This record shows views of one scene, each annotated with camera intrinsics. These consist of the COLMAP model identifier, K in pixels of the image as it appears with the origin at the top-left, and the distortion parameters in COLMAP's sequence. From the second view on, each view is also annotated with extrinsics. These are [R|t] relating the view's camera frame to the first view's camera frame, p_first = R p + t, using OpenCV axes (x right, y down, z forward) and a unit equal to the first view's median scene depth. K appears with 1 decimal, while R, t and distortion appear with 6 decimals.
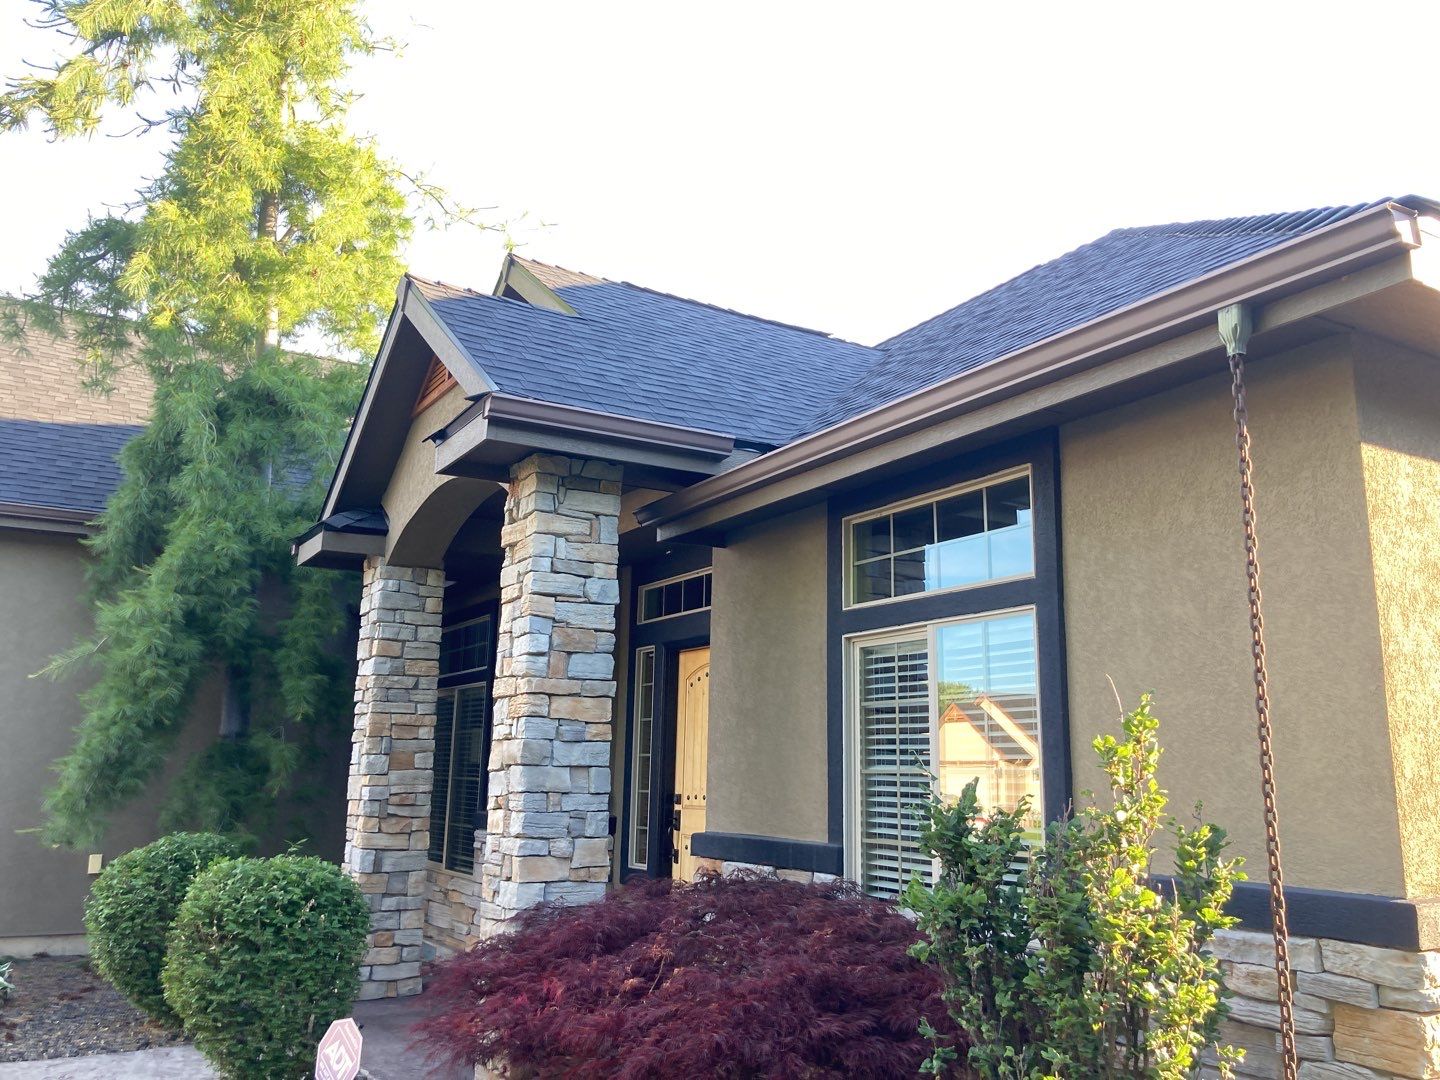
lens RADIAL K [[1191.7, 0, 720.0], [0, 1191.7, 540.0], [0, 0, 1]] dist [0.010902, 0.002483]
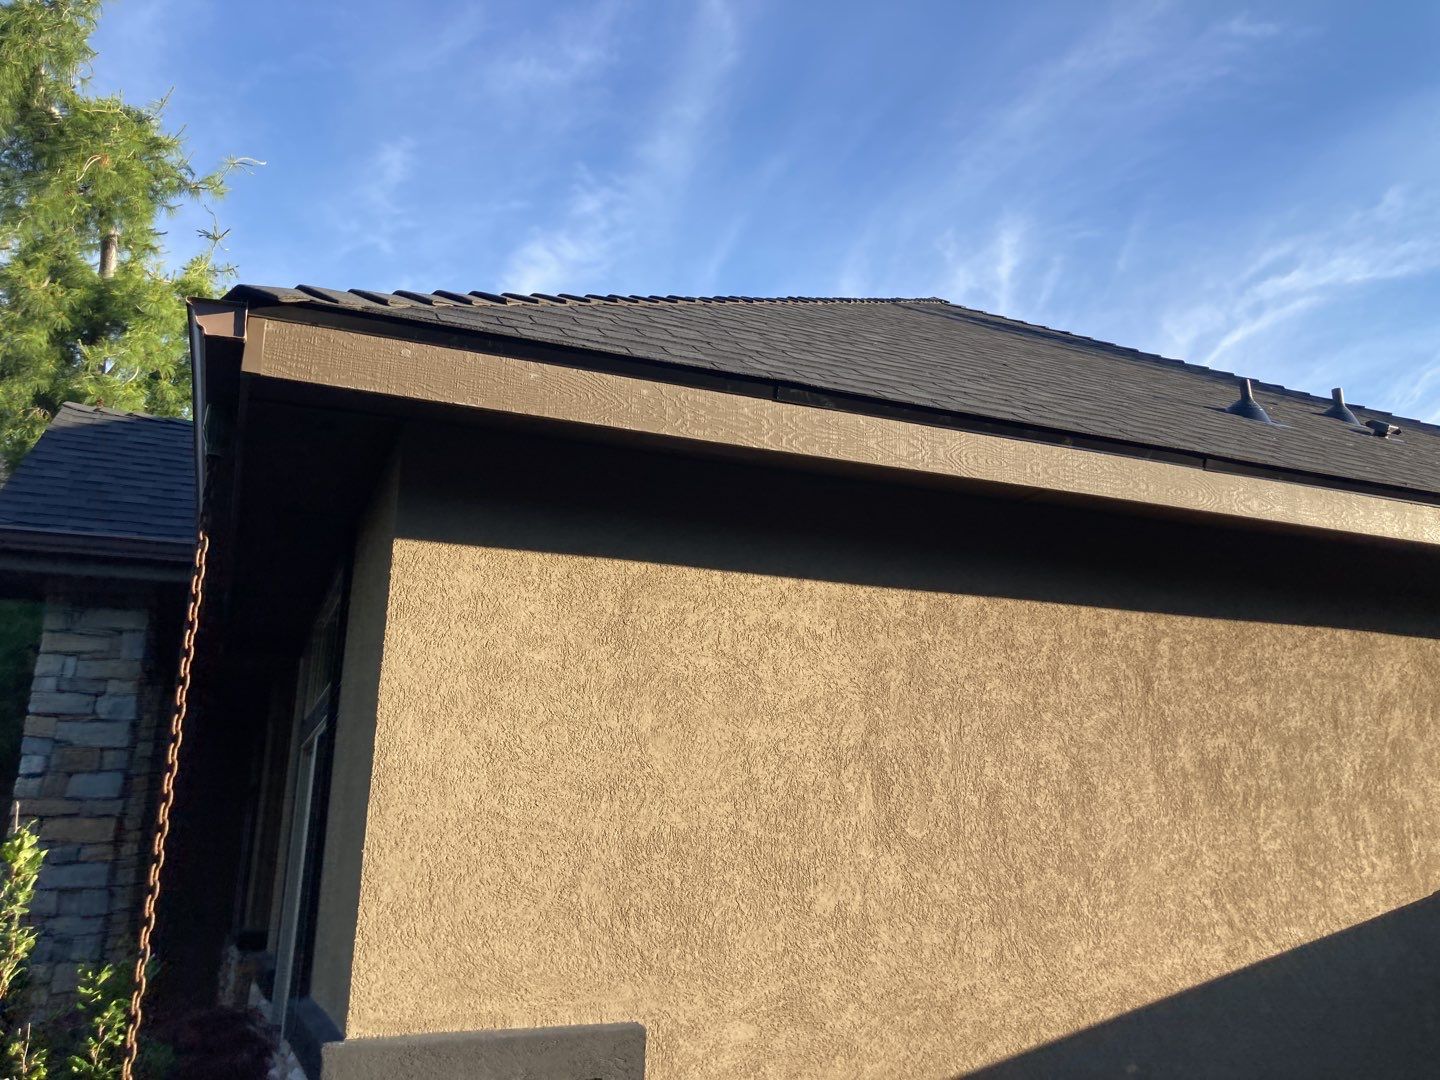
lens RADIAL K [[1177.3, 0, 718.6], [0, 1177.3, 519.3], [0, 0, 1]] dist [0.030501, -0.037012]
pose [[0.993605, -0.058193, -0.096765, 0.519533], [0.049352, 0.994593, -0.091374, 0.001025], [0.101559, 0.086014, 0.991104, 0.055531]]
